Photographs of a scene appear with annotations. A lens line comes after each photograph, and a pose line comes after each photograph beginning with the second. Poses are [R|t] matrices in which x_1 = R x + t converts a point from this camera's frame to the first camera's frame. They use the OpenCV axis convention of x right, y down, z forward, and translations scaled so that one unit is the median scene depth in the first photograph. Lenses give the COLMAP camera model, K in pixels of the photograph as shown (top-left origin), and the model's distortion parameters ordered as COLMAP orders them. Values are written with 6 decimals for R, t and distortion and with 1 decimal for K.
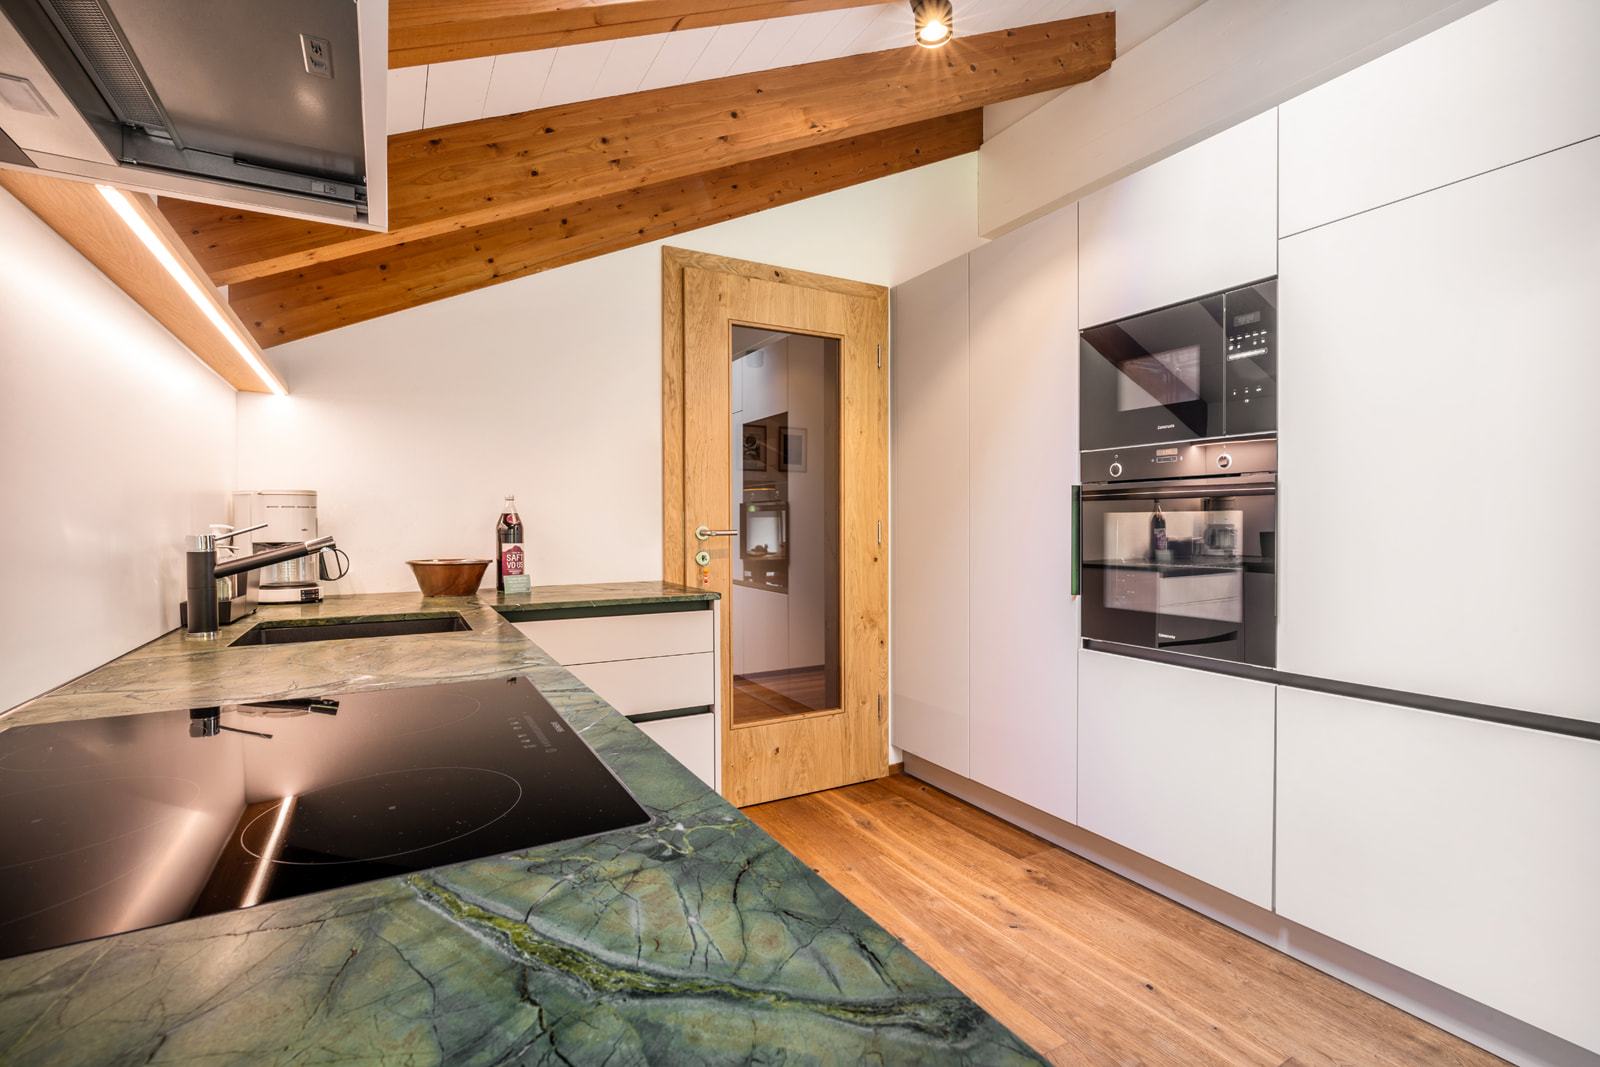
lens RADIAL K [[732.9, 0, 803.6], [0, 732.9, 528.1], [0, 0, 1]] dist [-0.014585, -0.000789]
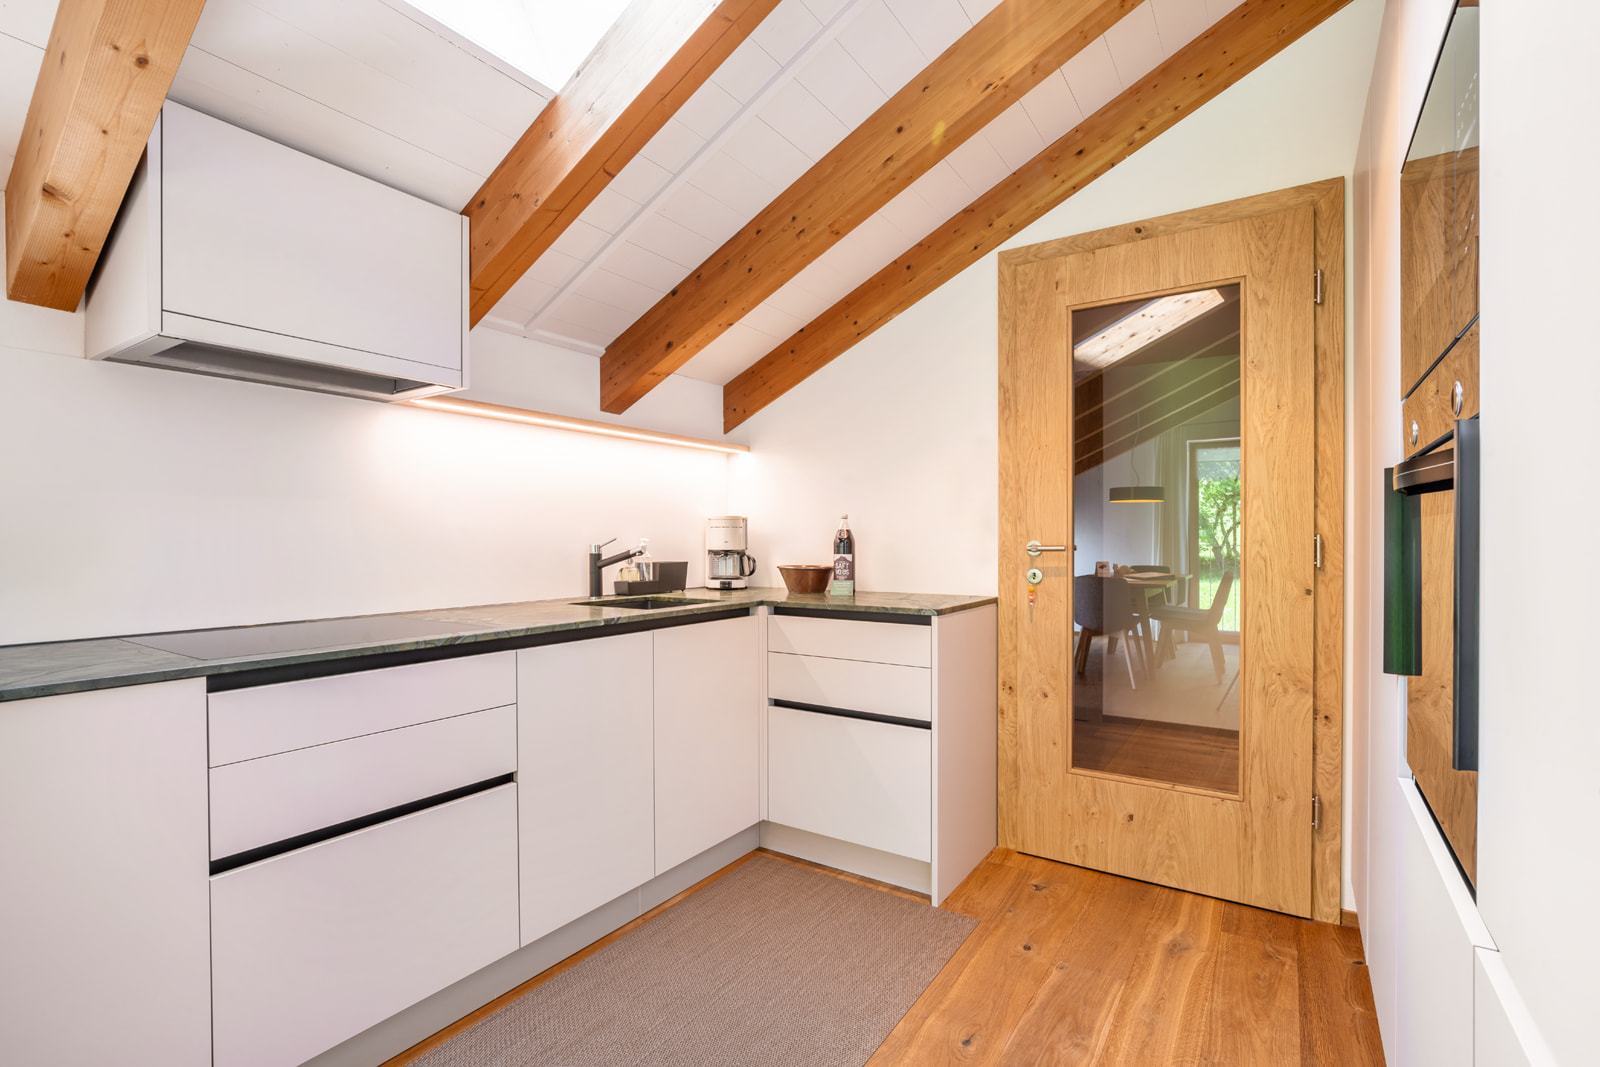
lens RADIAL K [[732.9, 0, 794.3], [0, 732.9, 537.7], [0, 0, 1]] dist [-0.014585, -0.000789]
pose [[0.449007, 0.000580, -0.893528, 0.551445], [-0.005624, 0.999982, -0.002177, -0.002935], [0.893511, 0.006002, 0.449002, 0.319484]]
